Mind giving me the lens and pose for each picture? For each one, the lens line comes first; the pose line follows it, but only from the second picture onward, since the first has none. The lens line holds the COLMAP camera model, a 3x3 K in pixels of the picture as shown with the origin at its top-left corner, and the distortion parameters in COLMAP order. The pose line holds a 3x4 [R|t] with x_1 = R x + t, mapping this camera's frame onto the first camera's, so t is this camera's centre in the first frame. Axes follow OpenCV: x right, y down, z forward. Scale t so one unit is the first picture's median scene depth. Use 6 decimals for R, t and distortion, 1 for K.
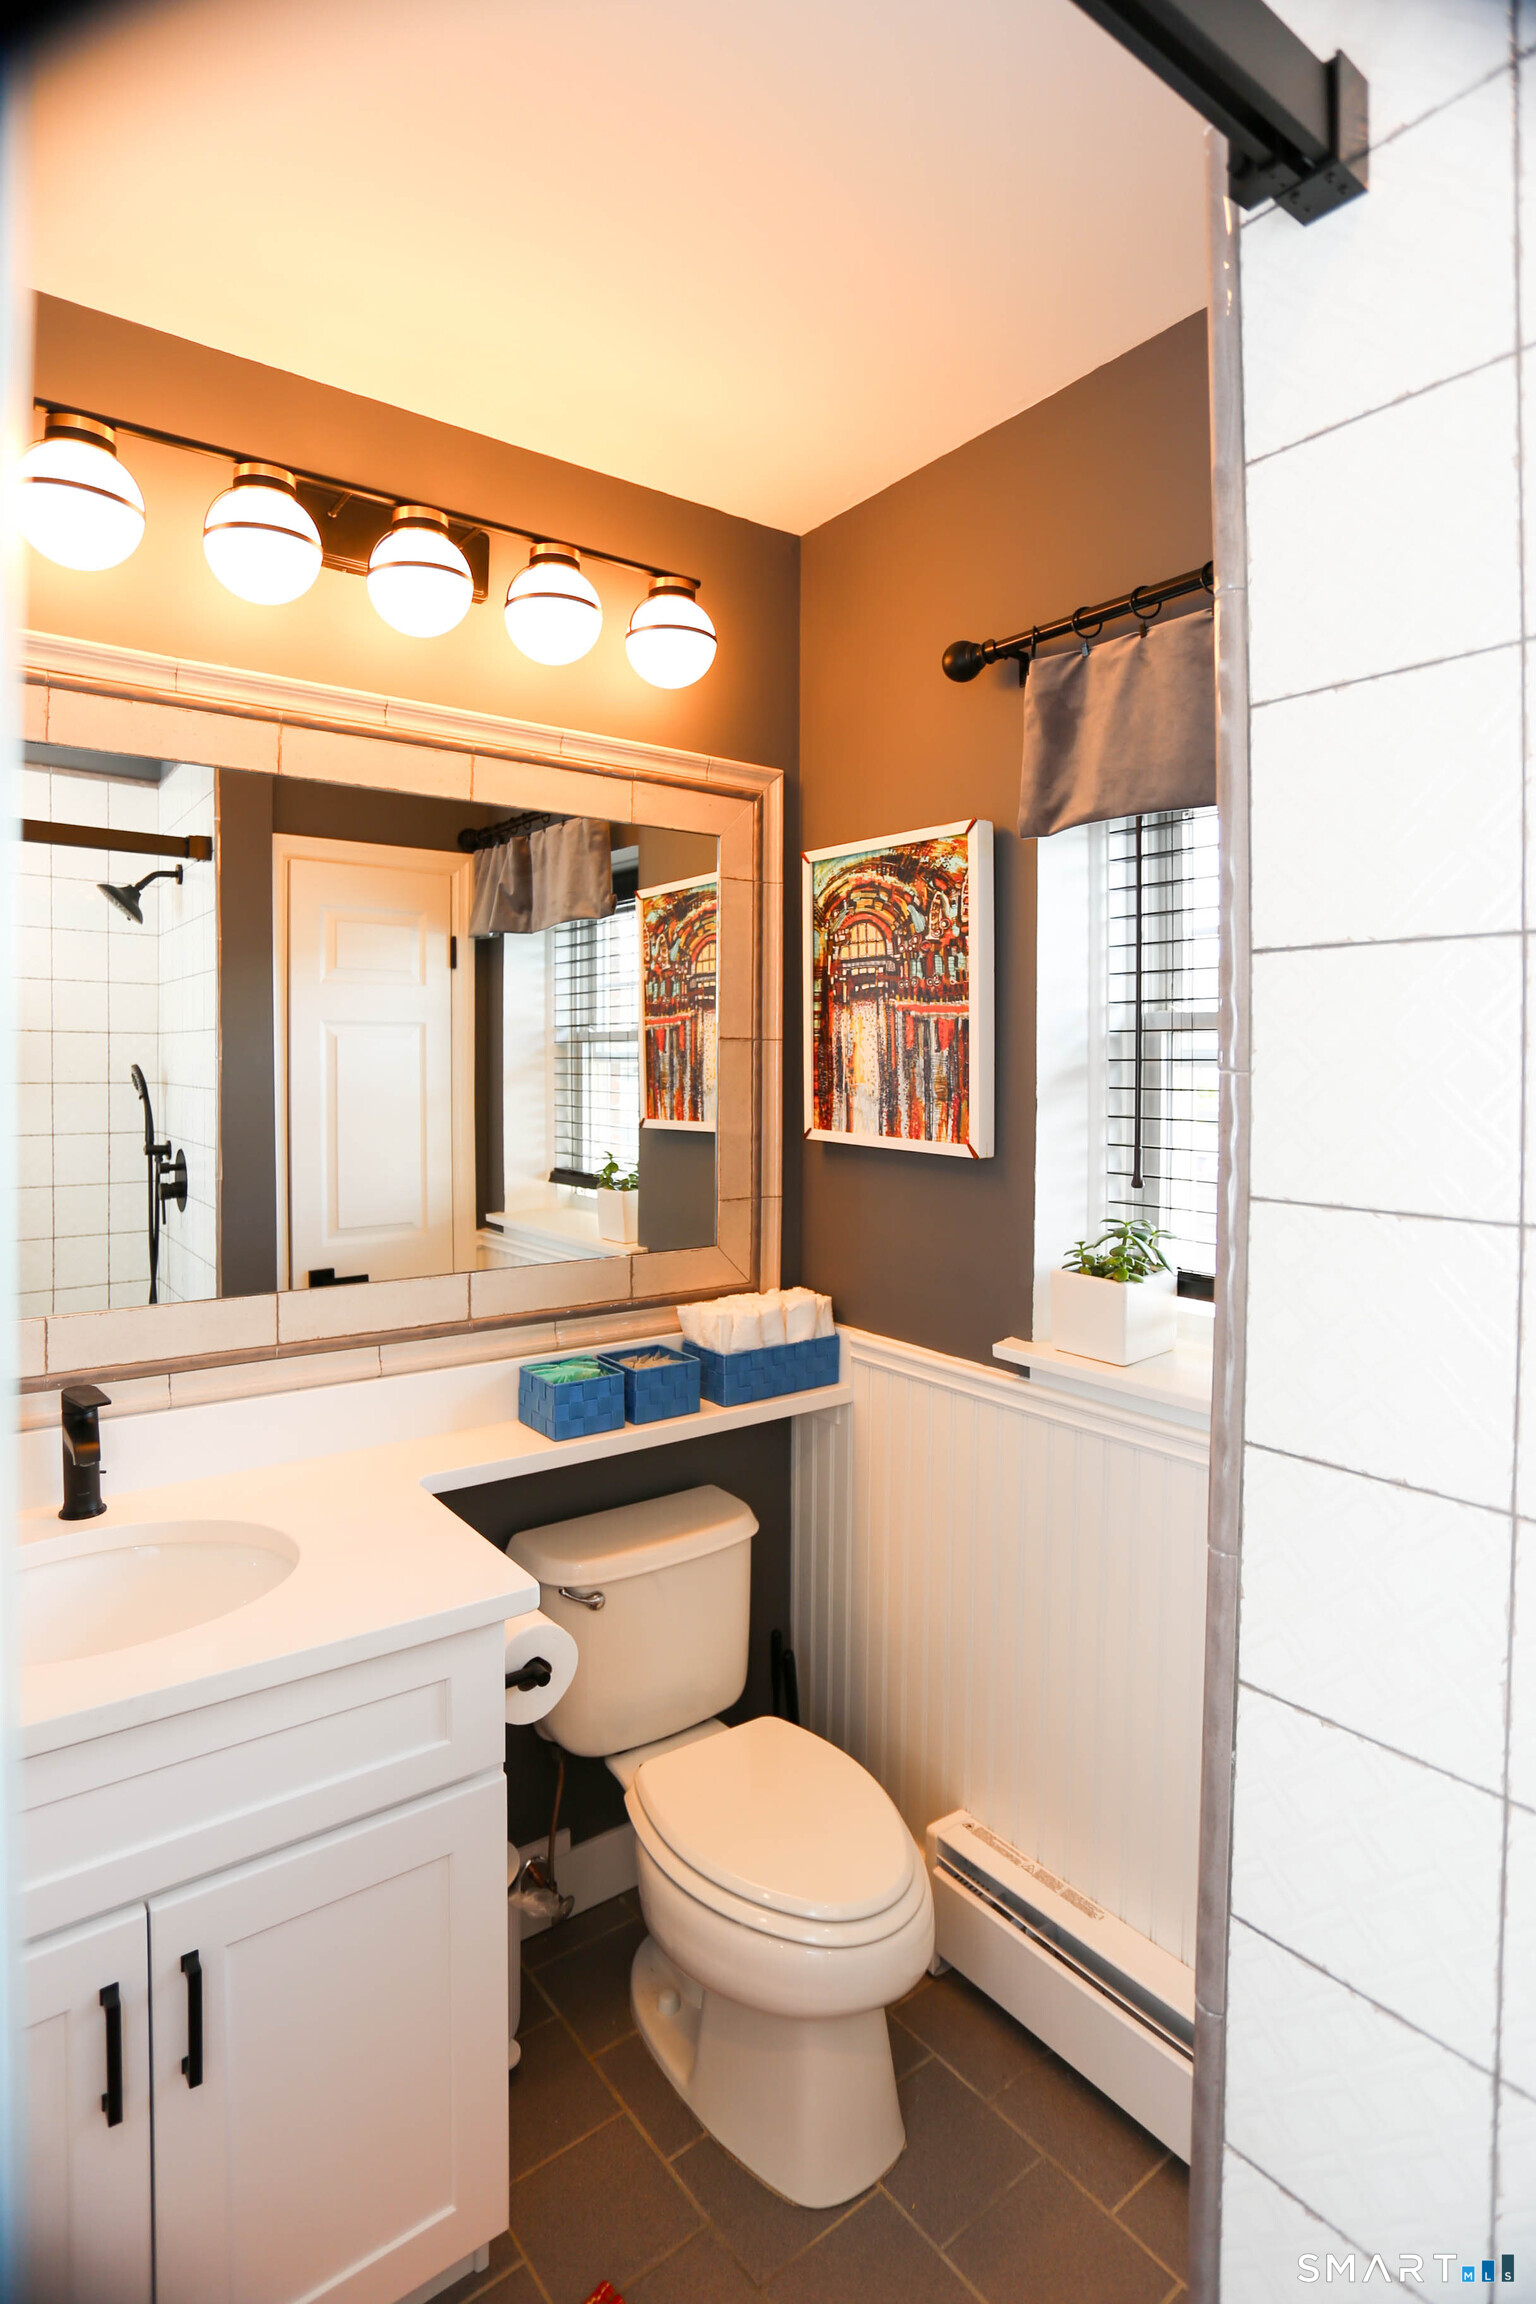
lens RADIAL K [[1185.1, 0, 765.0], [0, 1185.1, 1128.2], [0, 0, 1]] dist [-0.003266, -0.000041]
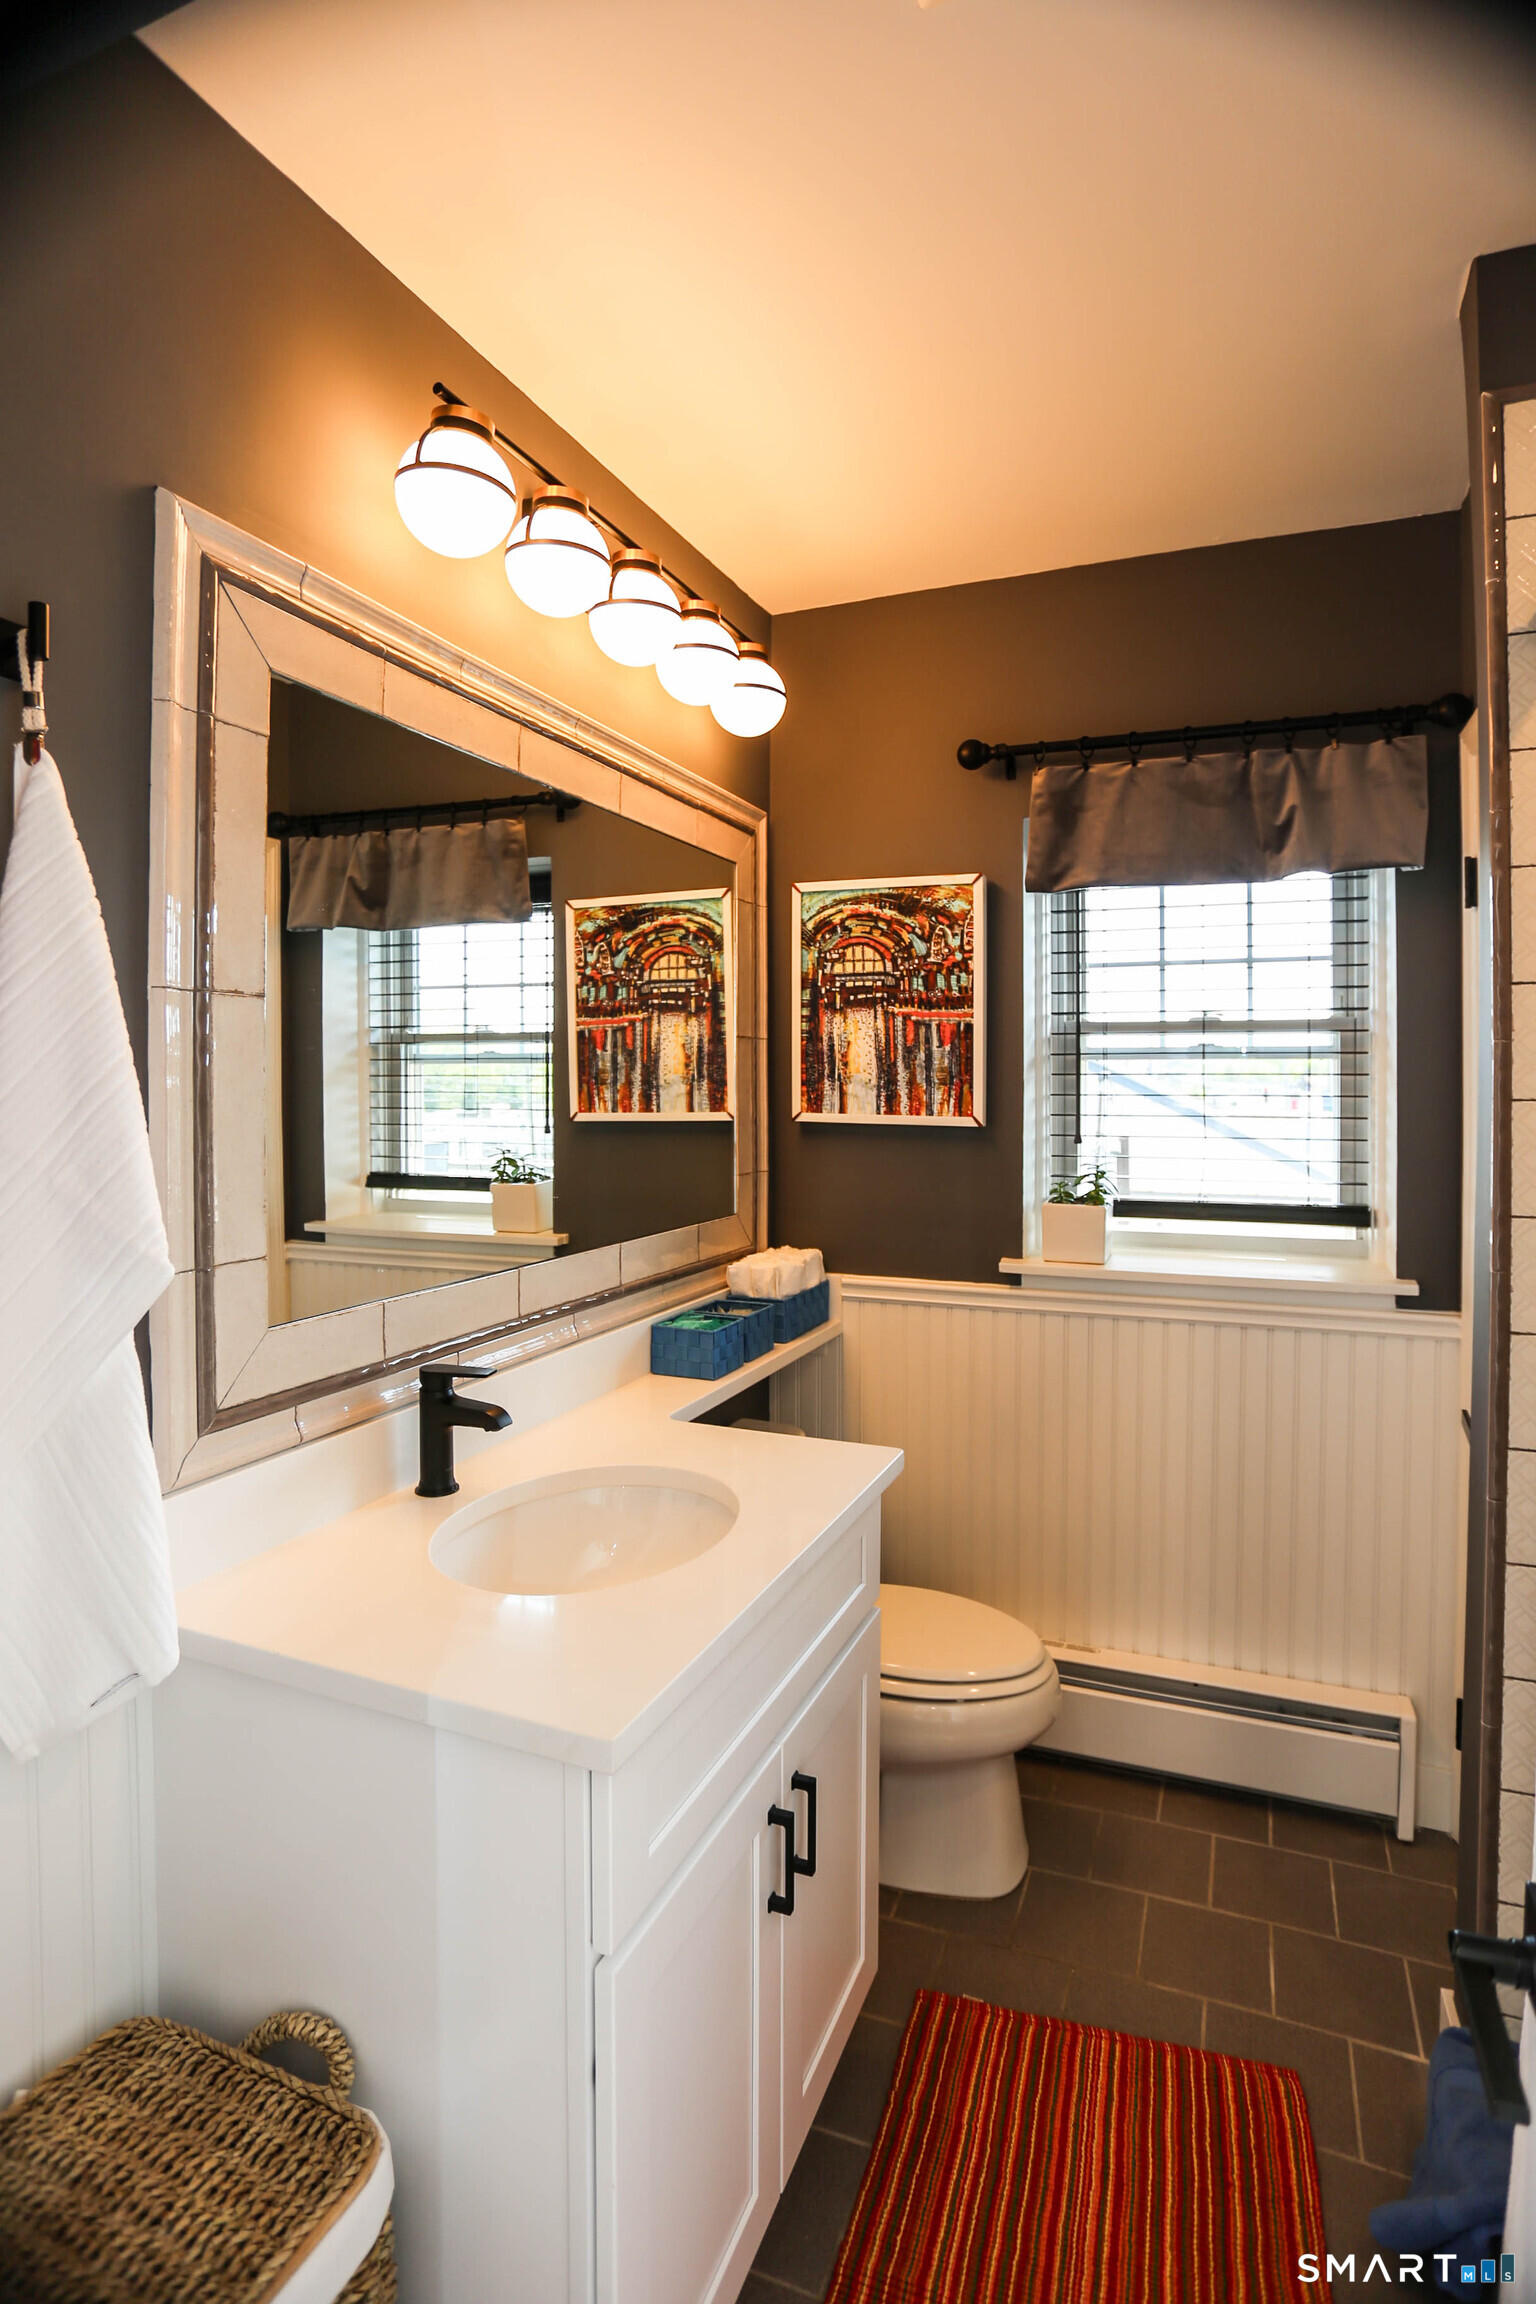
lens RADIAL K [[1211.9, 0, 768.0], [0, 1211.9, 1152.0], [0, 0, 1]] dist [0.002262, 0.000264]
pose [[0.851814, -0.038653, 0.522417, -0.665629], [0.036404, 0.999231, 0.014575, 0.022564], [-0.522578, 0.006603, 0.852566, -0.039755]]
